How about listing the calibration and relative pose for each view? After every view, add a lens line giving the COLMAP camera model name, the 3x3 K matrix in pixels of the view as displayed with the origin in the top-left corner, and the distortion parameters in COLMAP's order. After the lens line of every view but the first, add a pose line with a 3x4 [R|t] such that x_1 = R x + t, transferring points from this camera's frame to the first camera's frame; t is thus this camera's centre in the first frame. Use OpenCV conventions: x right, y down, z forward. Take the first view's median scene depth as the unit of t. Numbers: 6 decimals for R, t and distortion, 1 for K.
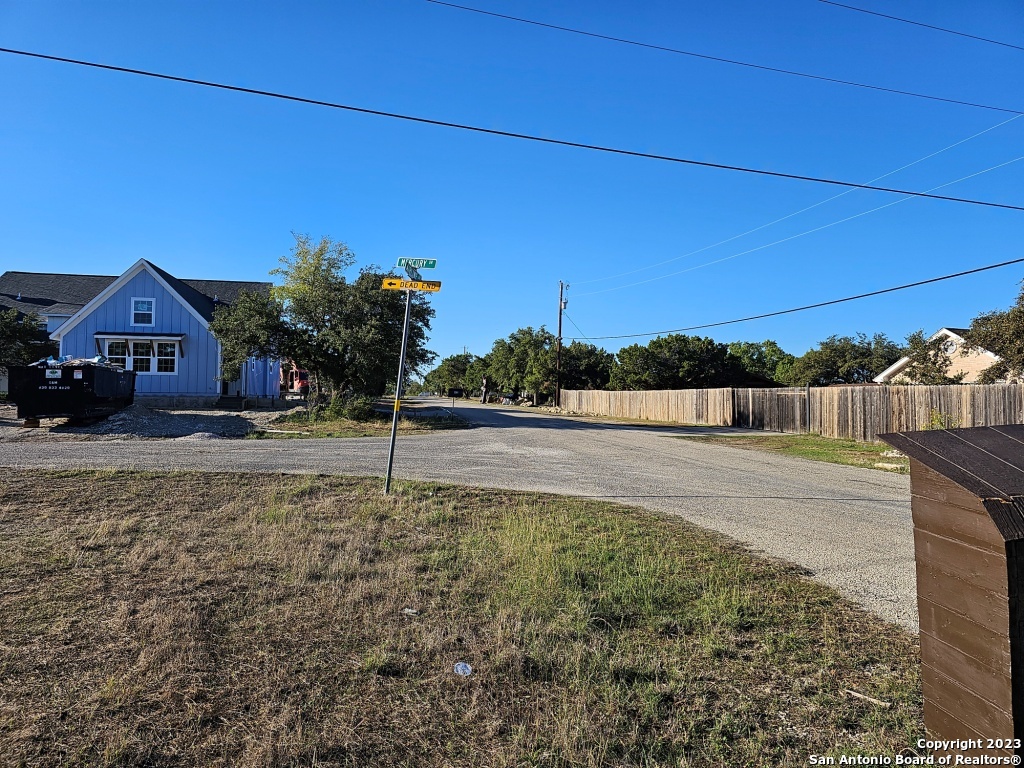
lens RADIAL K [[687.5, 0, 508.8], [0, 687.5, 374.6], [0, 0, 1]] dist [0.065854, -0.056623]
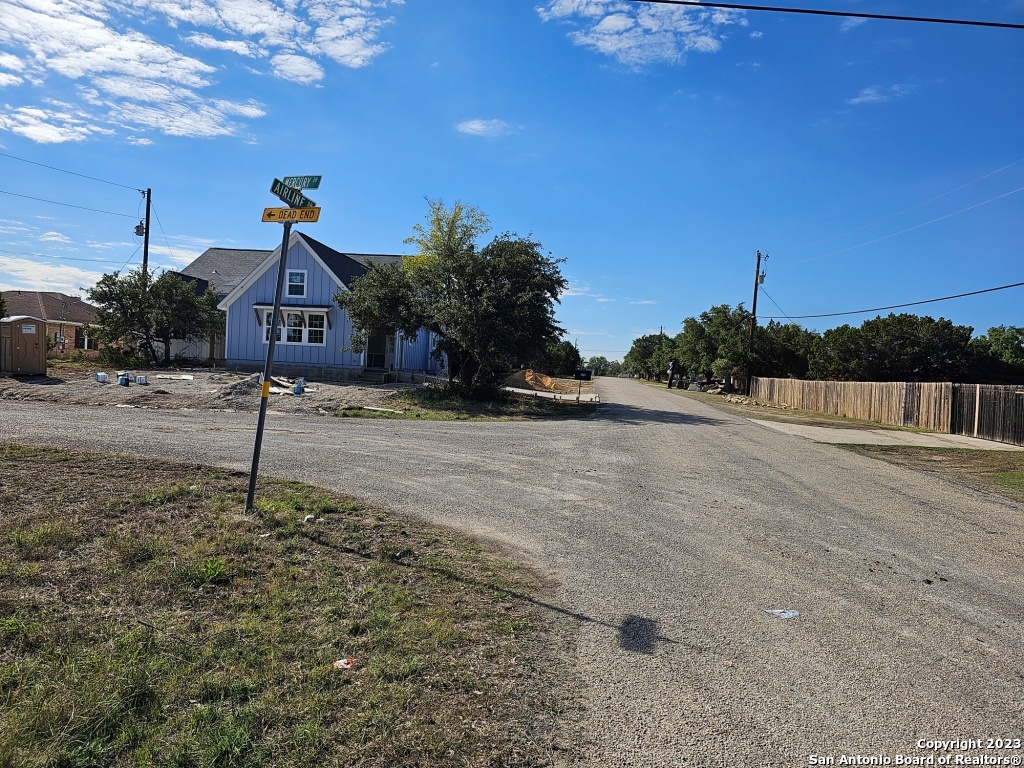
lens RADIAL K [[687.9, 0, 515.8], [0, 687.9, 378.1], [0, 0, 1]] dist [0.085244, -0.098470]
pose [[0.956424, 0.040431, -0.289167, 0.080663], [-0.030560, 0.998788, 0.038570, -0.000605], [0.290376, -0.028052, 0.956501, 0.117687]]
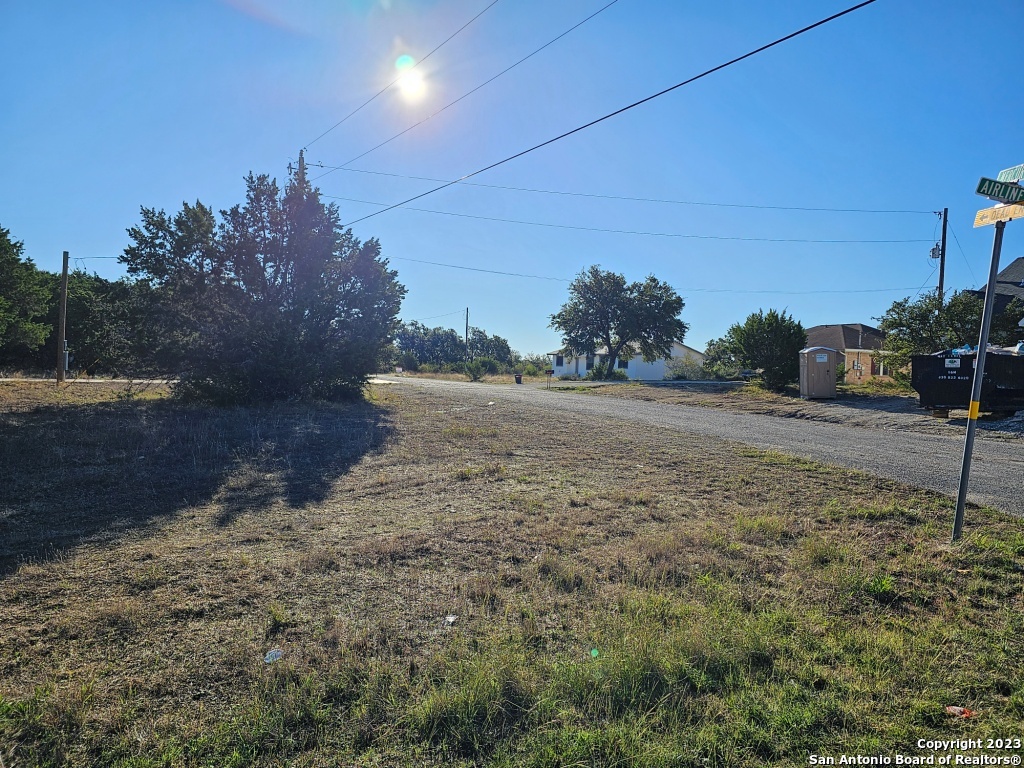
lens RADIAL K [[679.5, 0, 494.6], [0, 679.5, 380.2], [0, 0, 1]] dist [0.053043, -0.053723]
pose [[0.196602, 0.019686, -0.980286, 0.104945], [0.003252, 0.999780, 0.020730, 0.000460], [0.980478, -0.007264, 0.196494, 0.130389]]
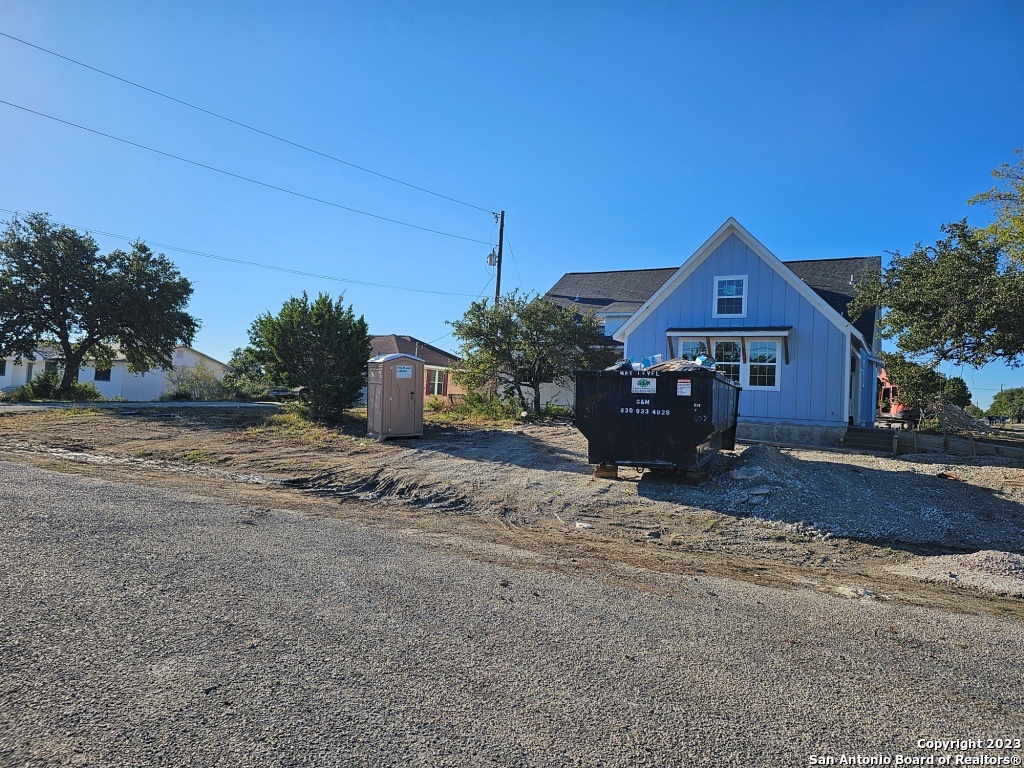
lens RADIAL K [[675.9, 0, 516.5], [0, 675.9, 368.1], [0, 0, 1]] dist [0.074140, -0.074214]
pose [[0.774582, 0.000182, -0.632473, -0.265121], [-0.020150, 0.999499, -0.024390, 0.000065], [0.632152, 0.031636, 0.774198, 0.355821]]
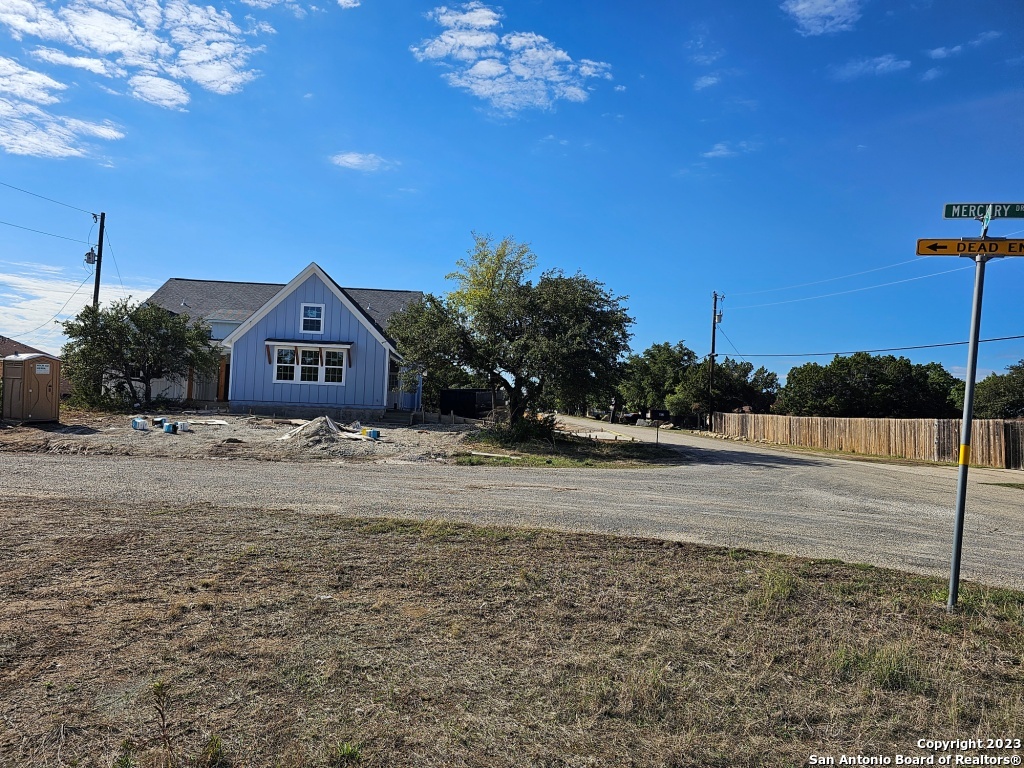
lens RADIAL K [[691.7, 0, 498.2], [0, 691.7, 383.0], [0, 0, 1]] dist [0.063872, -0.050471]
pose [[0.989340, 0.025035, -0.143455, -0.135754], [-0.026574, 0.999608, -0.008825, -0.000229], [0.143177, 0.012543, 0.989618, 0.100862]]
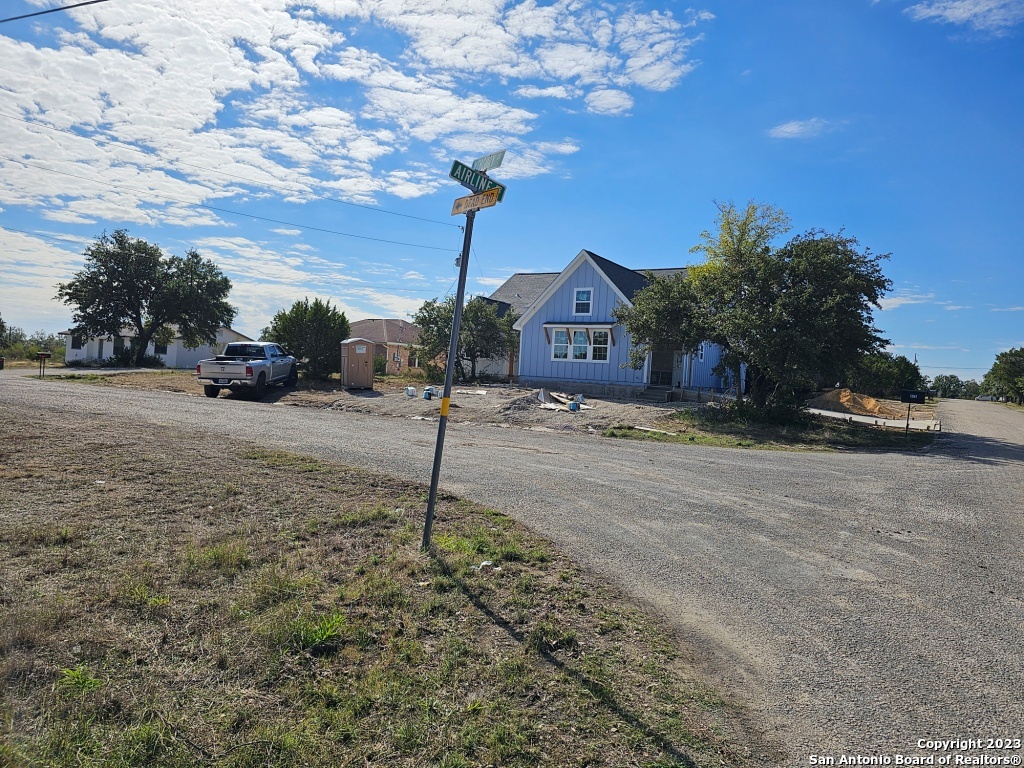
lens RADIAL K [[687.5, 0, 508.8], [0, 687.5, 374.6], [0, 0, 1]] dist [0.065854, -0.056623]
pose [[0.740808, 0.034135, -0.670849, 0.079865], [-0.027257, 0.999413, 0.020755, 0.000528], [0.671164, 0.002910, 0.741303, 0.171714]]
